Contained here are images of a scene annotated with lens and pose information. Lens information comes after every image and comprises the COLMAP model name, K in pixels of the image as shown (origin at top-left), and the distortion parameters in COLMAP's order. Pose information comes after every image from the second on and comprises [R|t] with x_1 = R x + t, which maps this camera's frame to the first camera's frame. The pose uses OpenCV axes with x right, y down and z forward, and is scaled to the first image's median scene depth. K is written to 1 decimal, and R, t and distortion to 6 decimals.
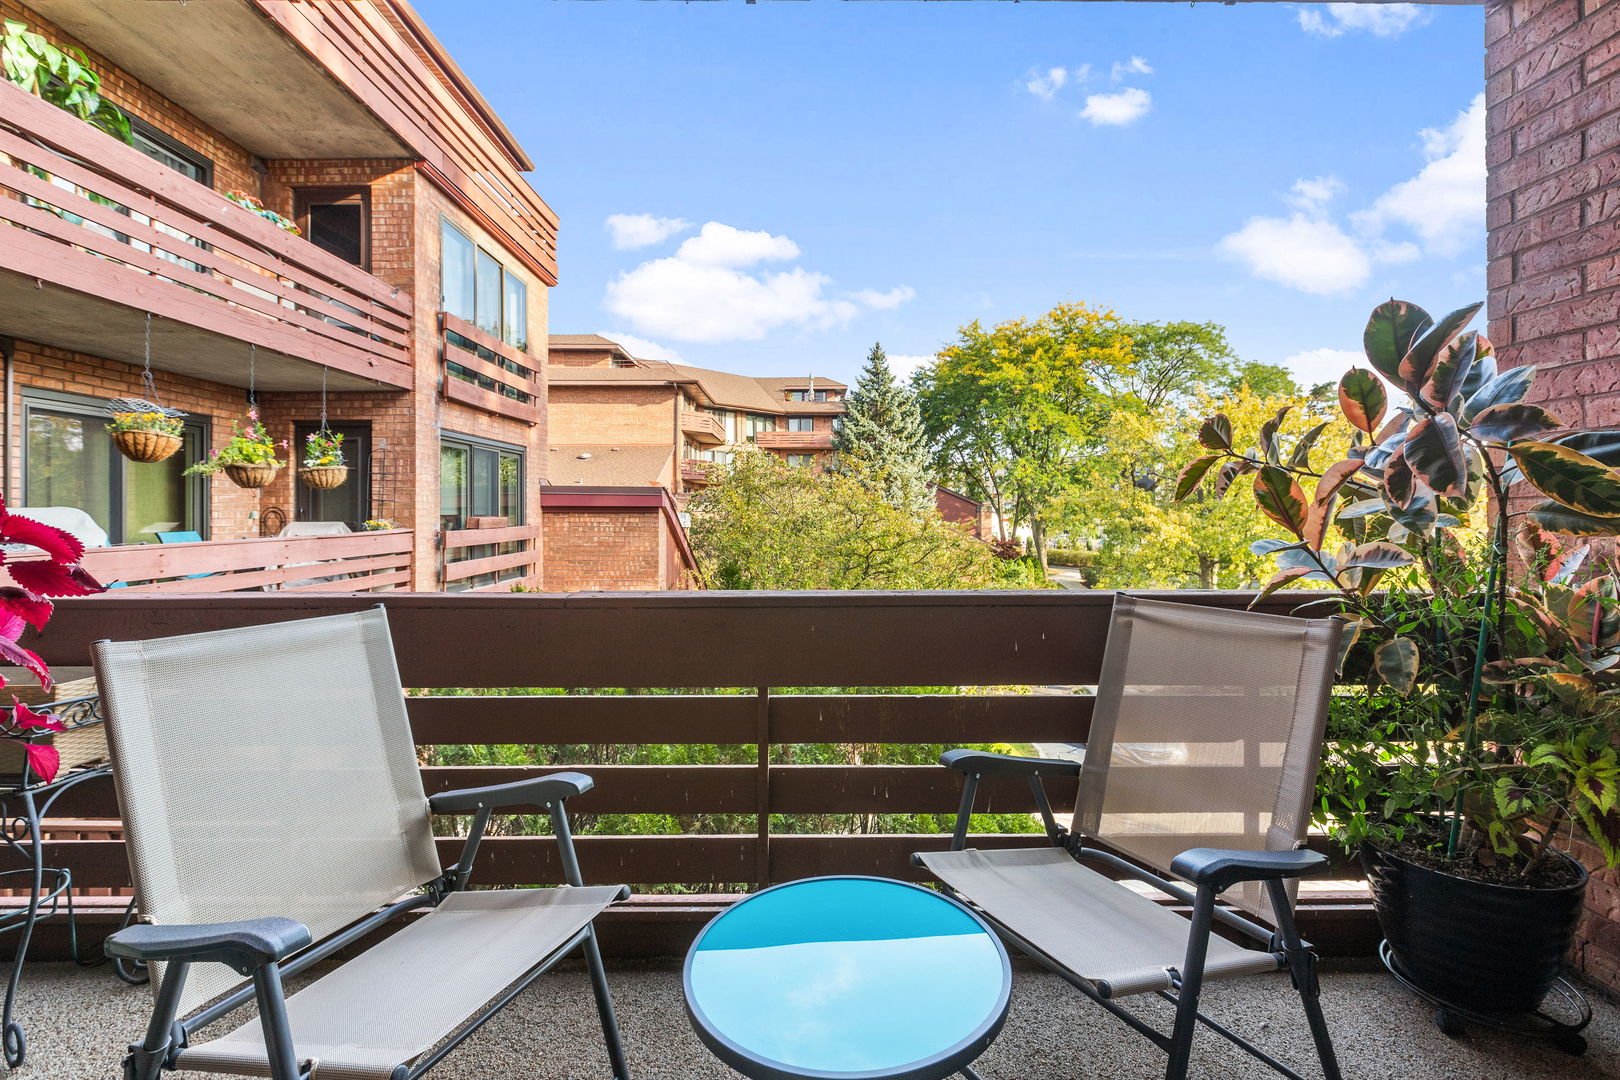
lens RADIAL K [[696.5, 0, 810.9], [0, 696.5, 503.8], [0, 0, 1]] dist [0.000057, 0.000057]
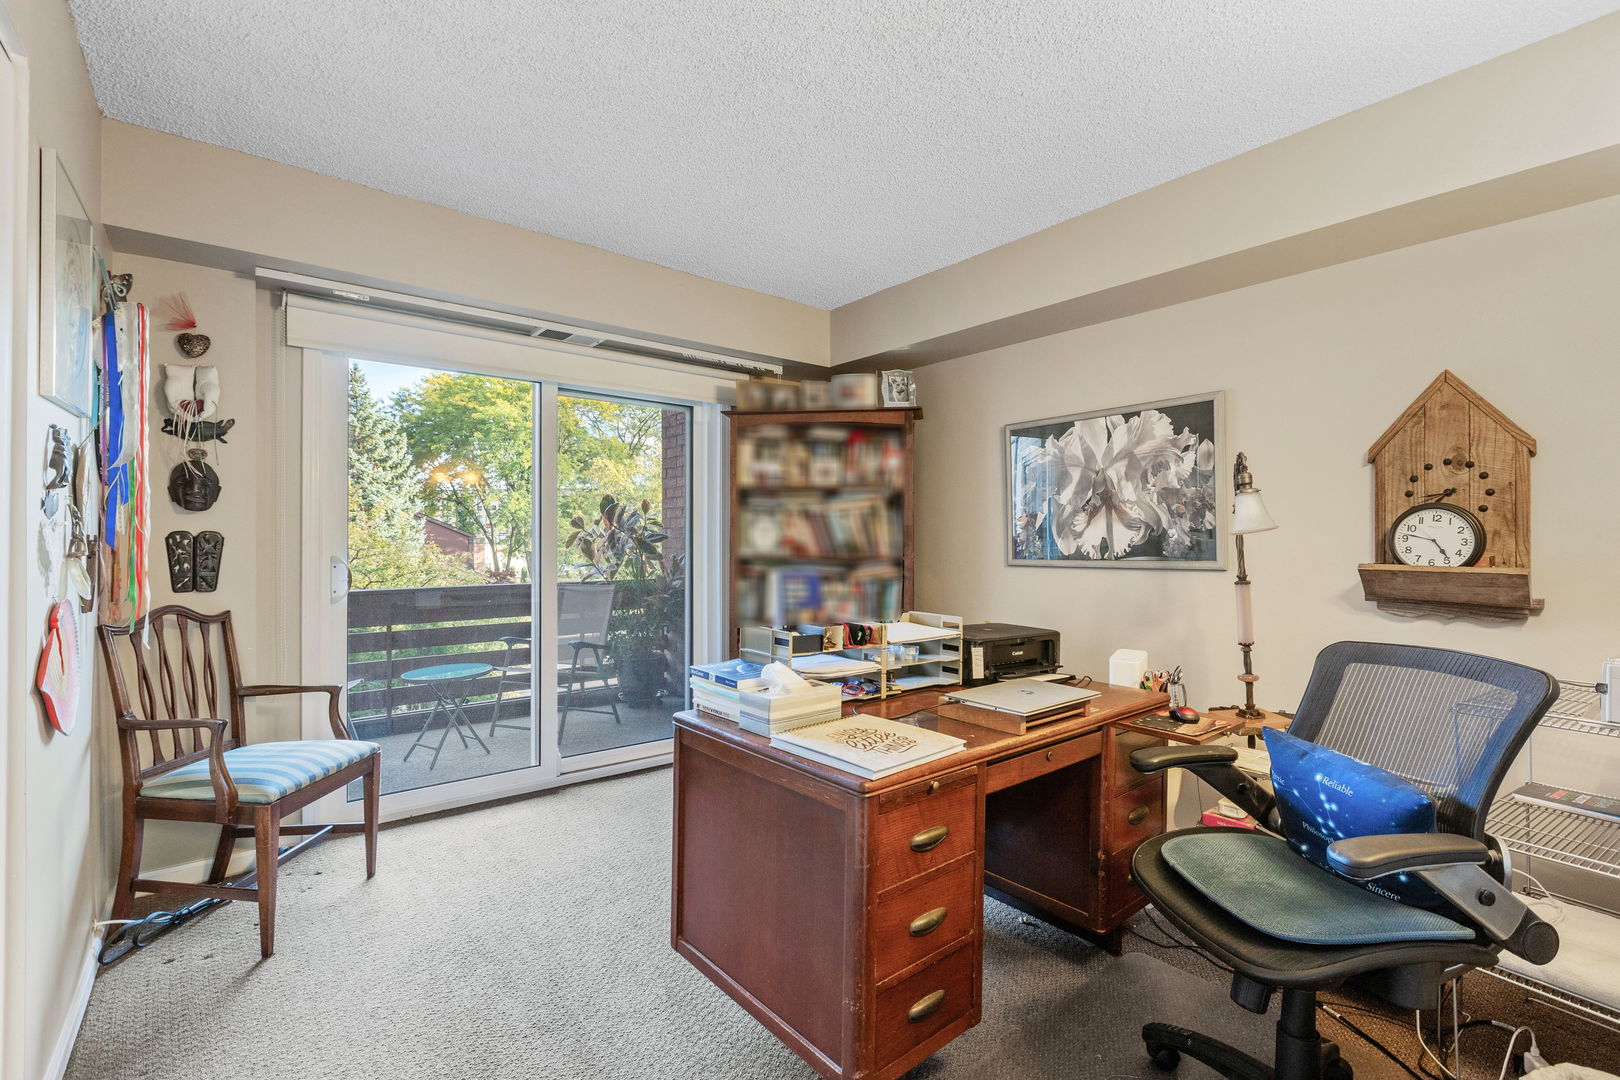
lens RADIAL K [[721.6, 0, 816.6], [0, 721.6, 537.5], [0, 0, 1]] dist [0.000768, 0.000299]
pose [[0.774331, 0.001008, 0.632780, -0.033071], [-0.005421, 0.999973, 0.005041, -0.004836], [-0.632758, -0.007334, 0.774315, -0.125545]]
